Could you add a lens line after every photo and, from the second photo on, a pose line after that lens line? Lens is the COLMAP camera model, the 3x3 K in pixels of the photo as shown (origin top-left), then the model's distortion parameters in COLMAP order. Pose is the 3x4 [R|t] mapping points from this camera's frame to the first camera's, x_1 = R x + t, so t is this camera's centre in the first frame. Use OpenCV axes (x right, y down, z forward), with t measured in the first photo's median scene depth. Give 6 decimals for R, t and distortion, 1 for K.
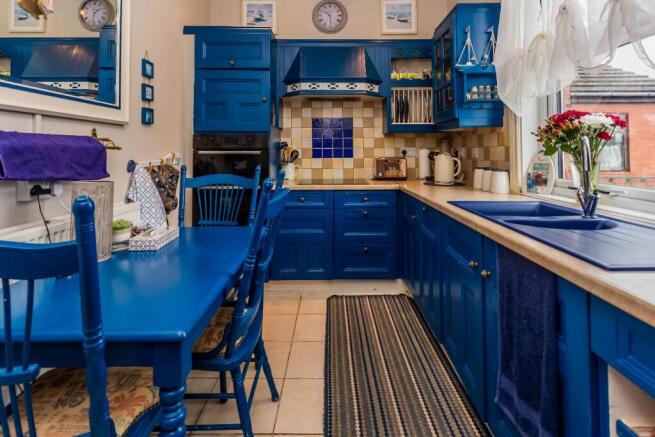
lens RADIAL K [[327.4, 0, 313.7], [0, 327.4, 144.9], [0, 0, 1]] dist [-0.000366, 0.000475]
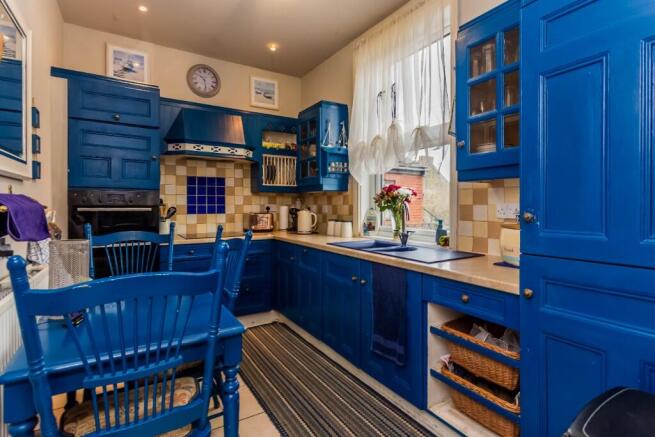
lens RADIAL K [[307.4, 0, 324.8], [0, 307.4, 210.8], [0, 0, 1]] dist [0.001376, 0.000292]
pose [[0.856532, -0.005226, 0.516068, -0.167380], [-0.012632, 0.999437, 0.031086, -0.008361], [-0.515939, -0.033145, 0.855984, -0.090853]]
